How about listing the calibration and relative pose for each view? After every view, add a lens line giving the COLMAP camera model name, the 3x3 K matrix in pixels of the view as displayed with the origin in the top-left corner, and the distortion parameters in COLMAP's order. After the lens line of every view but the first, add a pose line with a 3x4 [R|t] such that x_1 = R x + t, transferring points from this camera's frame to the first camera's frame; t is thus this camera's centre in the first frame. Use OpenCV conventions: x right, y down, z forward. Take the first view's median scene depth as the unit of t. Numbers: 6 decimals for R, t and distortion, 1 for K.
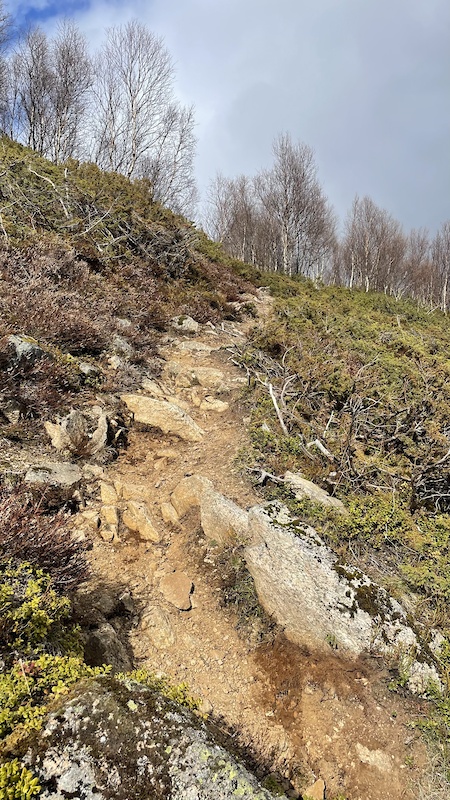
lens RADIAL K [[661.7, 0, 264.2], [0, 661.7, 400.4], [0, 0, 1]] dist [0.102801, -0.127622]
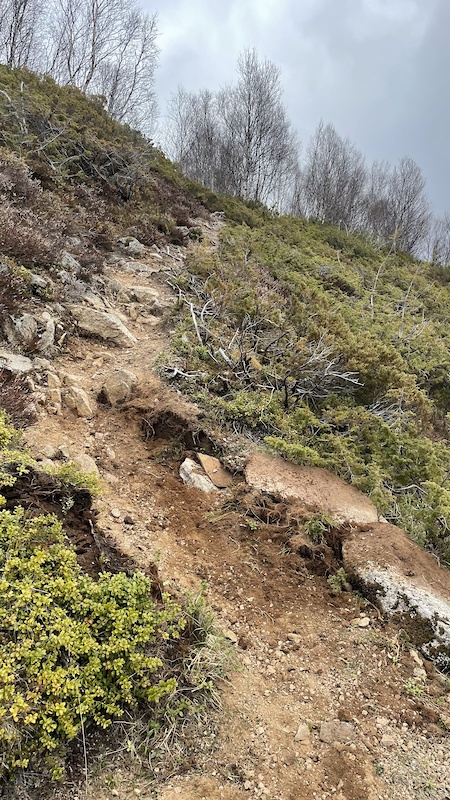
lens RADIAL K [[661.7, 0, 264.2], [0, 661.7, 400.4], [0, 0, 1]] dist [0.102801, -0.127622]
pose [[0.996246, 0.051870, 0.069313, 0.040523], [-0.059083, 0.992565, 0.106417, 0.009010], [-0.063278, -0.110113, 0.991903, -0.148918]]
